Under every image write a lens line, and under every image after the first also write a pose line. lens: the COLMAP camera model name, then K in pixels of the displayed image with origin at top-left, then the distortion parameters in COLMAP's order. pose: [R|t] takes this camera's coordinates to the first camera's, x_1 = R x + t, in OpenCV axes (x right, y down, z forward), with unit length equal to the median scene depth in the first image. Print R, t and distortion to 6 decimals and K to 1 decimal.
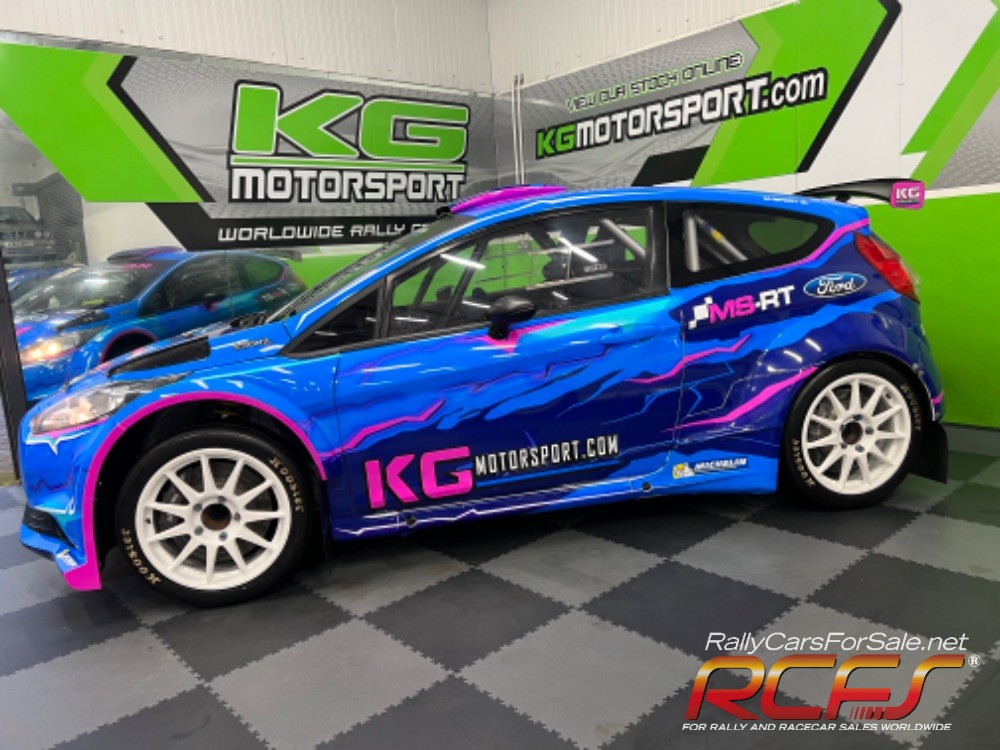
lens RADIAL K [[748.9, 0, 492.8], [0, 748.9, 378.5], [0, 0, 1]] dist [0.059216, -0.063797]
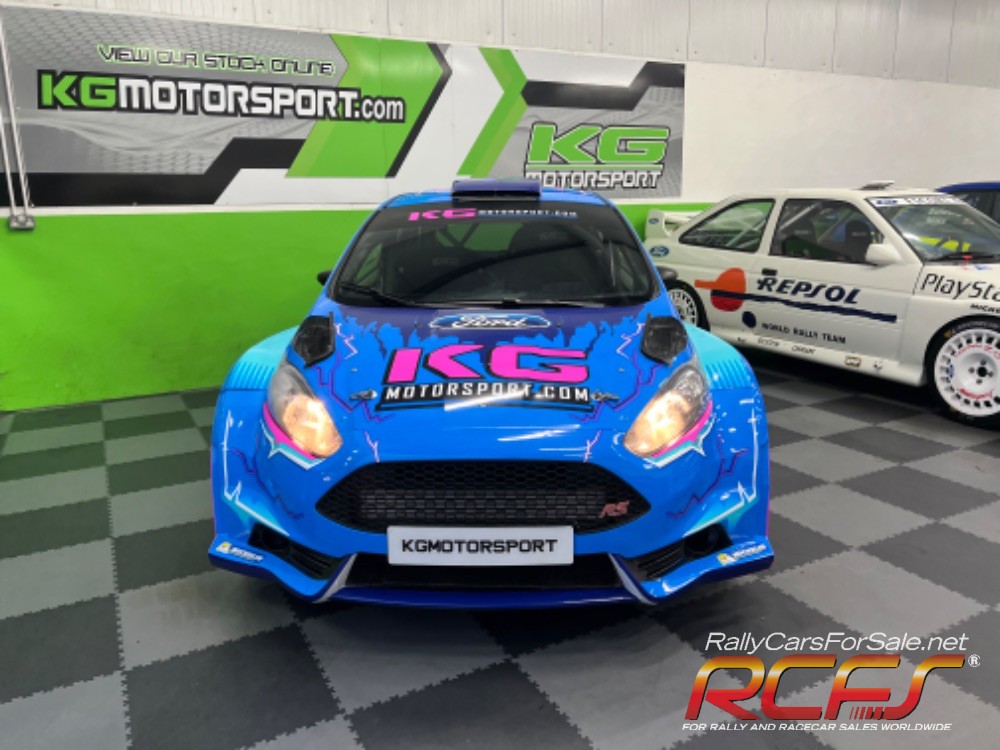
lens RADIAL K [[748.9, 0, 491.9], [0, 748.9, 373.1], [0, 0, 1]] dist [0.059216, -0.063797]
pose [[0.244355, -0.150220, 0.957979, -0.715828], [0.152606, 0.981574, 0.114994, -0.064267], [-0.957602, 0.118095, 0.262777, 0.493395]]
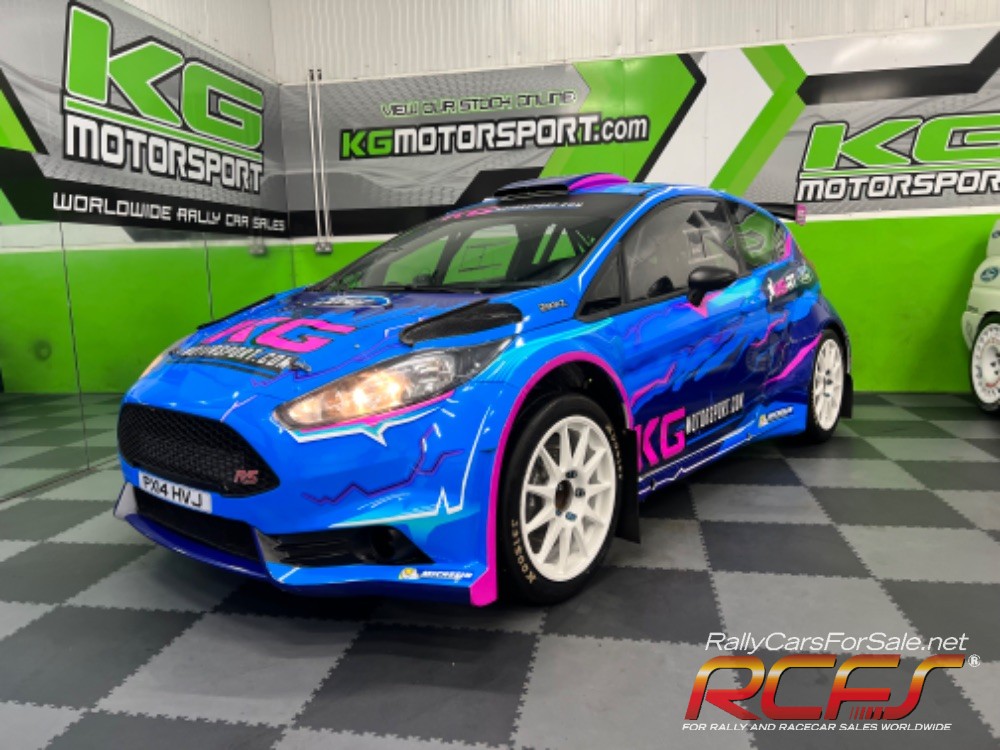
lens RADIAL K [[748.9, 0, 495.0], [0, 748.9, 379.4], [0, 0, 1]] dist [0.059216, -0.063797]
pose [[0.792649, -0.044247, 0.608070, -0.464019], [0.073419, 0.997032, -0.023154, 0.029628], [-0.605241, 0.062997, 0.793546, 0.165393]]
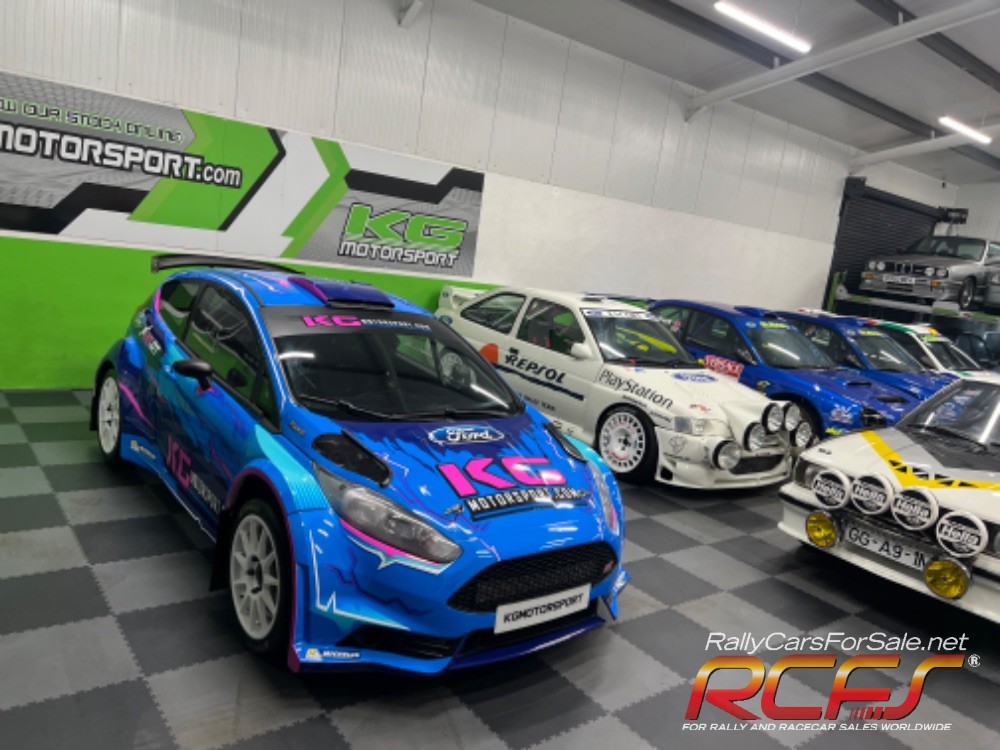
lens RADIAL K [[748.9, 0, 493.6], [0, 748.9, 380.2], [0, 0, 1]] dist [0.059216, -0.063797]
pose [[0.059012, -0.104382, 0.992785, -0.968206], [0.016624, 0.994483, 0.103572, -0.111929], [-0.998119, 0.010392, 0.060421, 0.337682]]
